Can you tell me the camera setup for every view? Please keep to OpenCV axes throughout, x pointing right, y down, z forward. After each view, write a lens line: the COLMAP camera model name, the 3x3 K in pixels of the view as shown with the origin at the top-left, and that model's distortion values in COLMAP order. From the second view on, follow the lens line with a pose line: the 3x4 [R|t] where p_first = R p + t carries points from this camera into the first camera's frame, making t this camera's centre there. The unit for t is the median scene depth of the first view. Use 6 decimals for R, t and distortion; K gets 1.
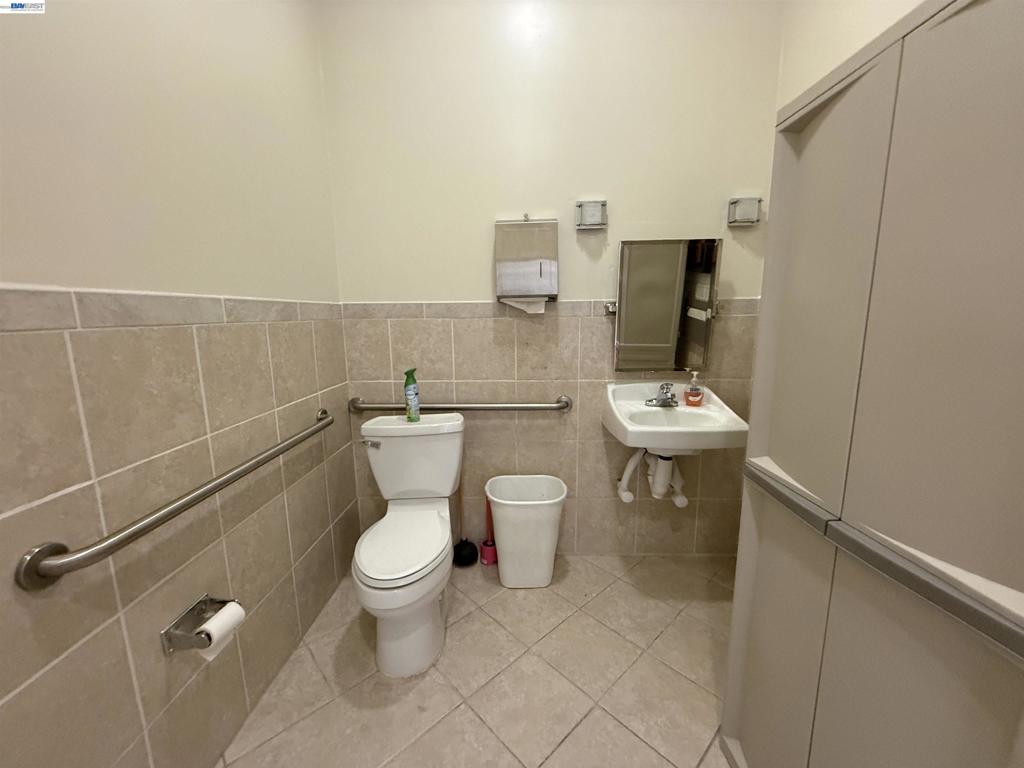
lens RADIAL K [[407.1, 0, 512.0], [0, 407.1, 386.7], [0, 0, 1]] dist [-0.000086, -0.000128]
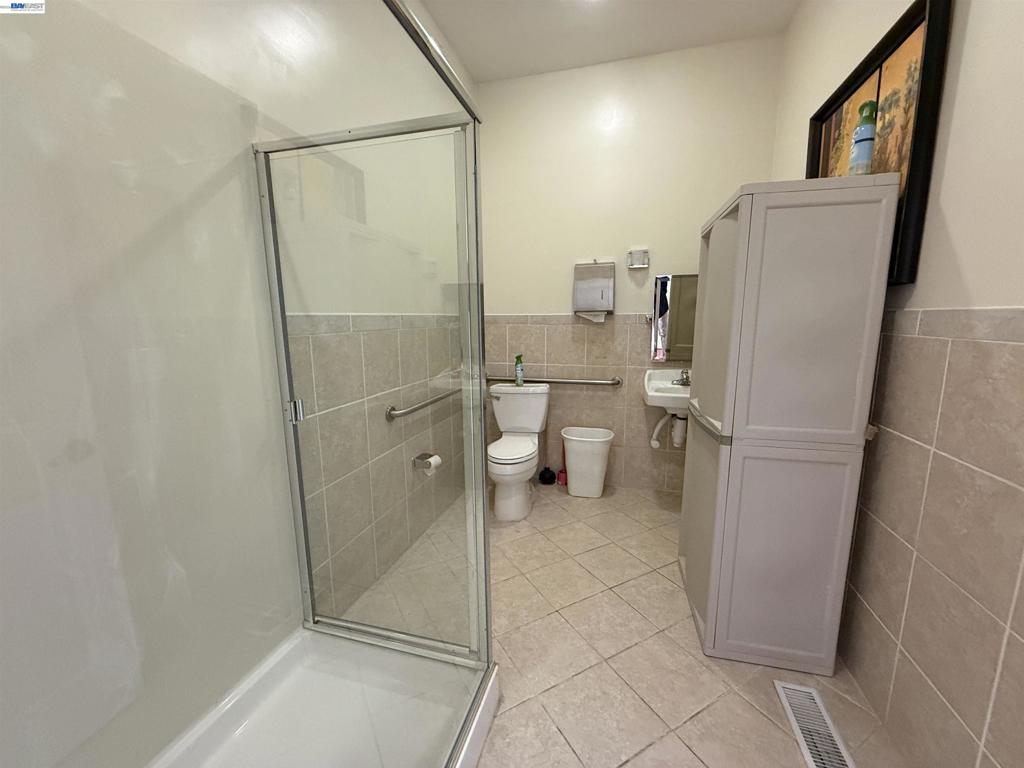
lens RADIAL K [[407.1, 0, 511.0], [0, 407.1, 385.3], [0, 0, 1]] dist [-0.000086, -0.000128]
pose [[0.968107, 0.044390, -0.246573, 0.128279], [-0.047523, 0.998847, -0.006767, 0.088763], [0.245989, 0.018269, 0.969101, -0.591722]]
